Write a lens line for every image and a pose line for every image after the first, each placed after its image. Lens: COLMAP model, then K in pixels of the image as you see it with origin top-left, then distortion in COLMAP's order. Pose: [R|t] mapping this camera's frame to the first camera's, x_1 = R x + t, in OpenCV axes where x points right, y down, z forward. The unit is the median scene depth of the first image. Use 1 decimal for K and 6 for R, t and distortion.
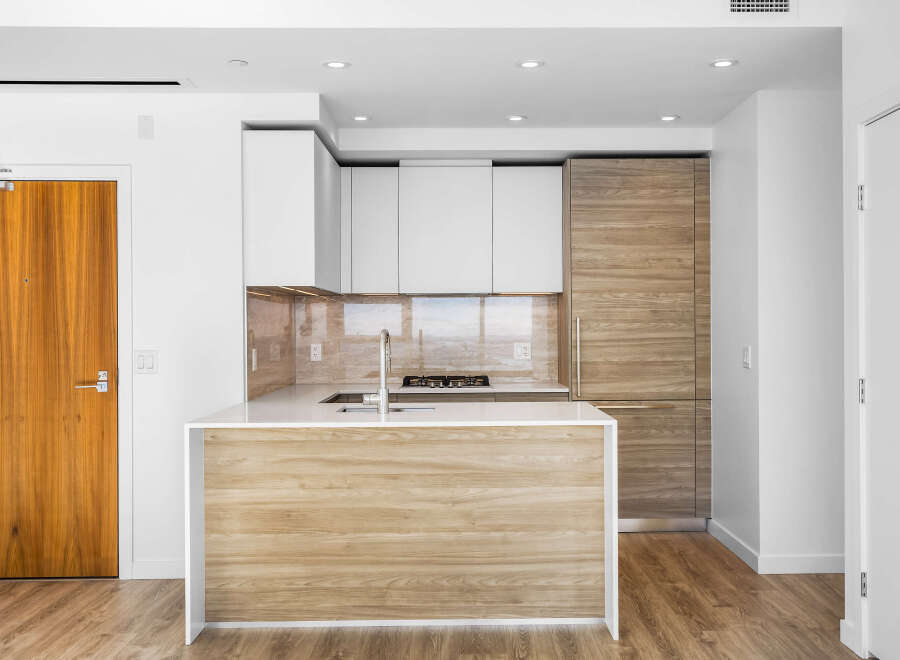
lens RADIAL K [[951.7, 0, 481.2], [0, 951.7, 330.1], [0, 0, 1]] dist [-0.018585, 0.014122]
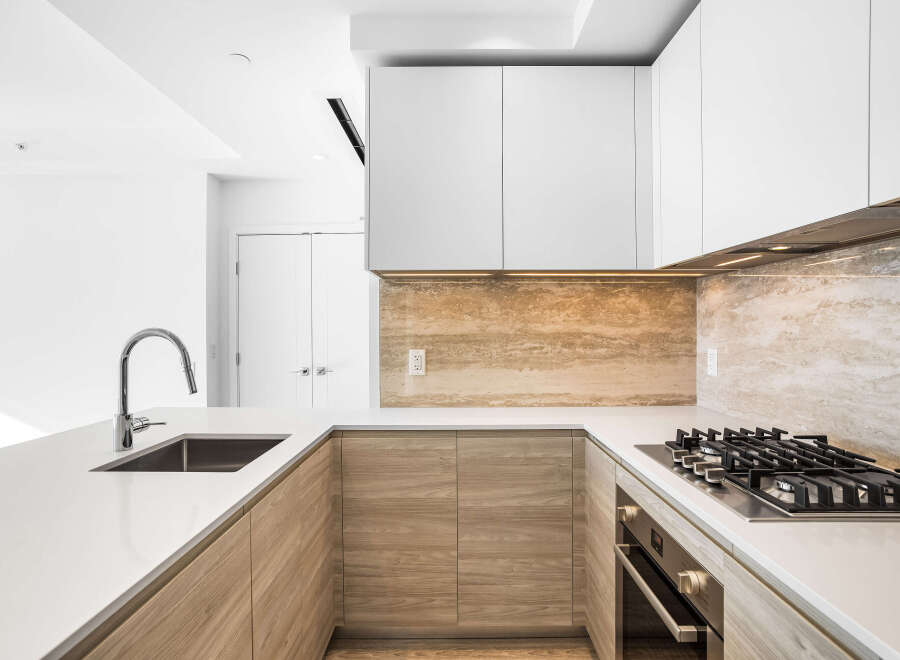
lens RADIAL K [[472.1, 0, 450.0], [0, 472.1, 330.0], [0, 0, 1]] dist [-0.058338, 0.029030]
pose [[-0.027370, 0.010309, -0.999572, 0.165896], [-0.000100, 0.999947, 0.010315, -0.002570], [0.999625, 0.000382, -0.027368, 0.914503]]
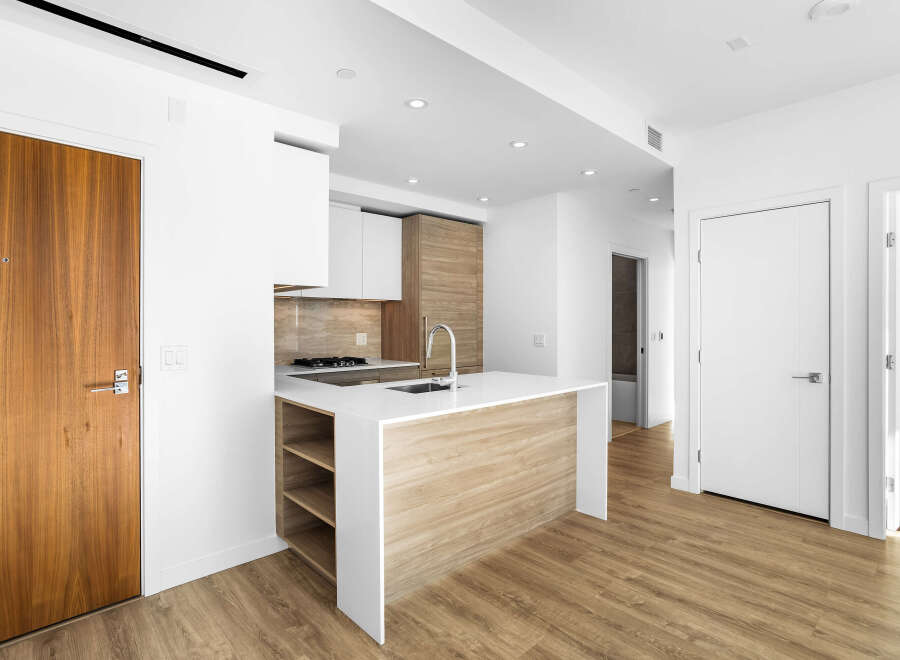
lens RADIAL K [[478.2, 0, 454.6], [0, 478.2, 320.7], [0, 0, 1]] dist [-0.059785, 0.030324]
pose [[0.742516, 0.007717, 0.669783, -0.383909], [-0.001623, 0.999951, -0.009722, 0.000564], [-0.669826, 0.006132, 0.742493, 0.388788]]
